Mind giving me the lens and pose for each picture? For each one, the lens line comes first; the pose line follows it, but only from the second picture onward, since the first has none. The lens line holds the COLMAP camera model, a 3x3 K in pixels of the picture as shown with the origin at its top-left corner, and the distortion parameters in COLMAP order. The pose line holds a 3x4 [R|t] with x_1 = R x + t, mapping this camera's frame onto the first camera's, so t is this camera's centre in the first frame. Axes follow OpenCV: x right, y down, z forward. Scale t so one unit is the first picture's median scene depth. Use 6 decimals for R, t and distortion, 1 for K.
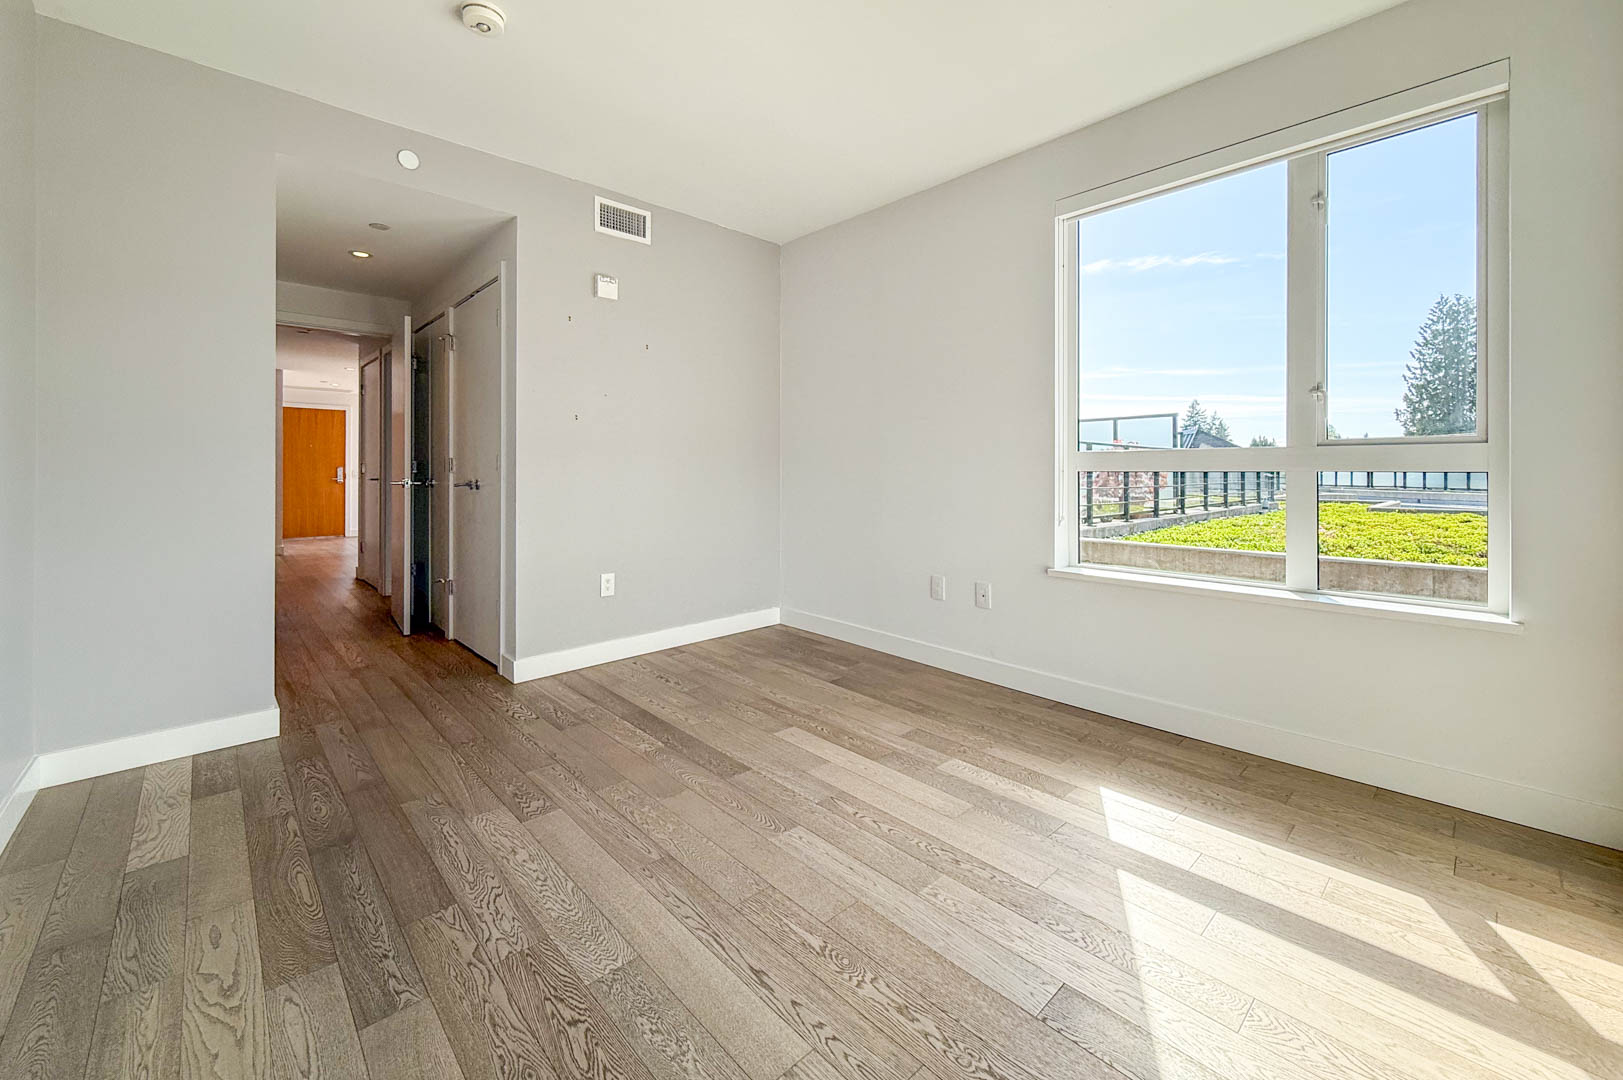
lens RADIAL K [[650.2, 0, 815.0], [0, 650.2, 468.6], [0, 0, 1]] dist [0.001762, -0.000185]
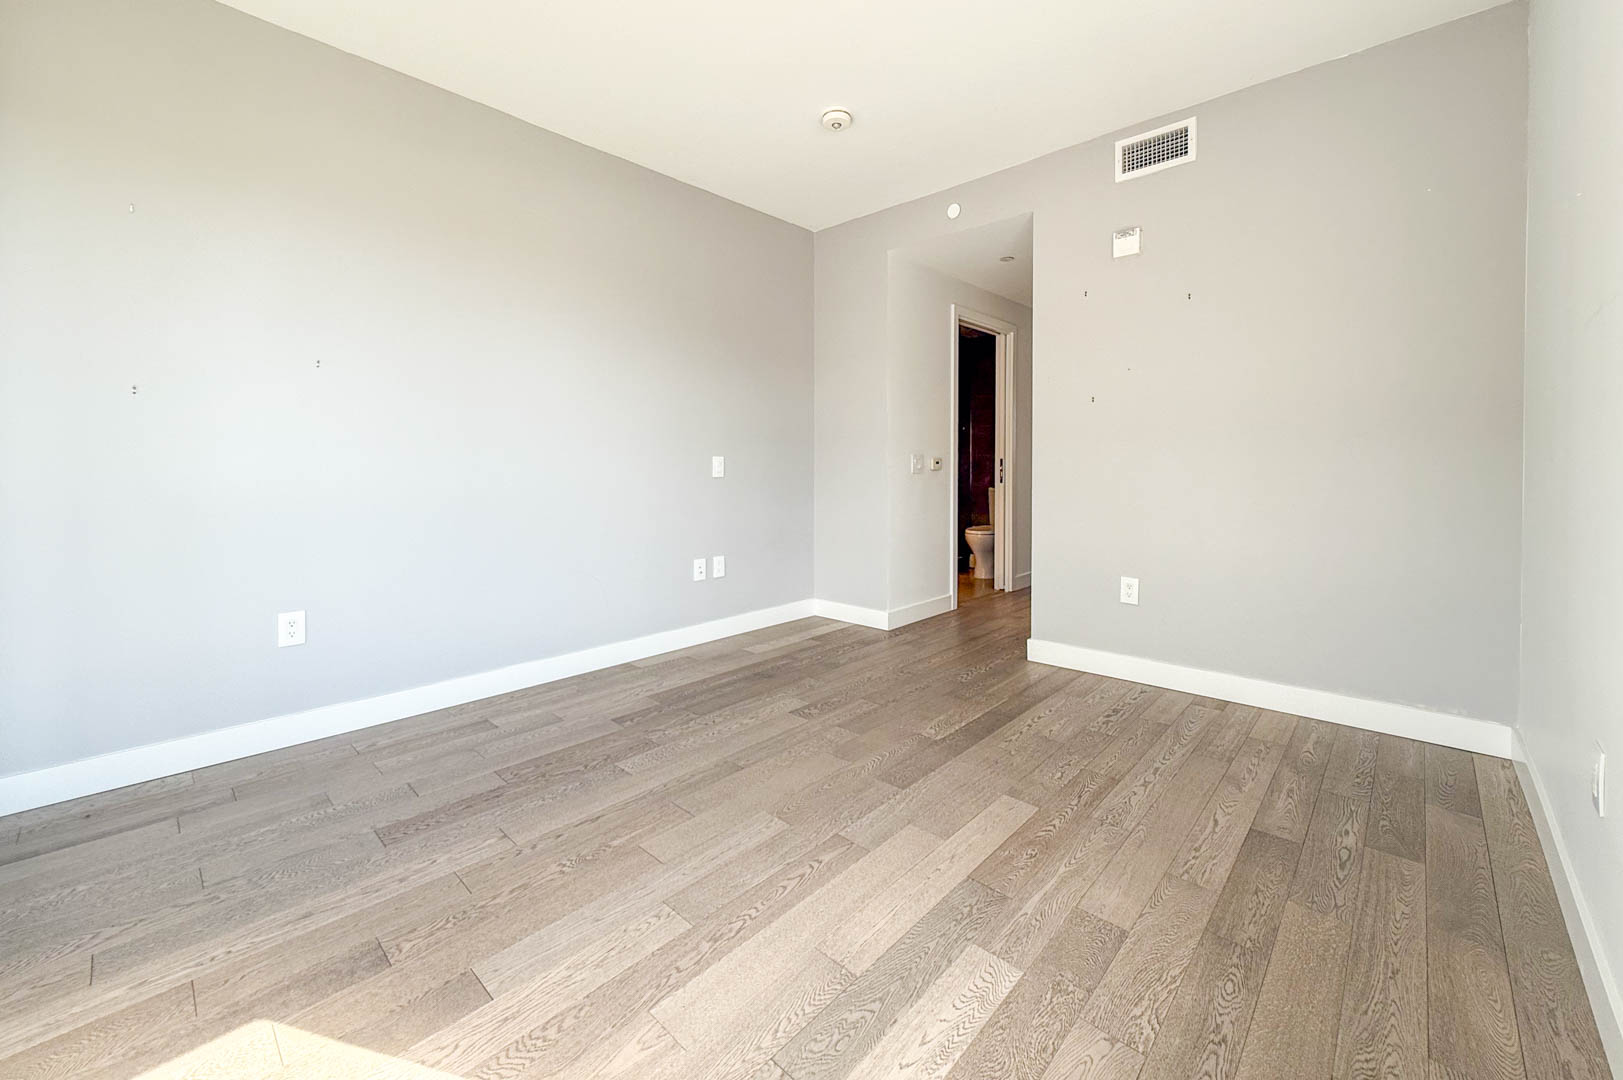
lens RADIAL K [[650.2, 0, 815.0], [0, 650.2, 468.6], [0, 0, 1]] dist [0.001762, -0.000185]
pose [[0.064561, 0.012654, -0.997834, 0.842450], [0.004904, 0.999903, 0.012998, 0.007842], [0.997902, -0.005732, 0.064493, 0.883803]]
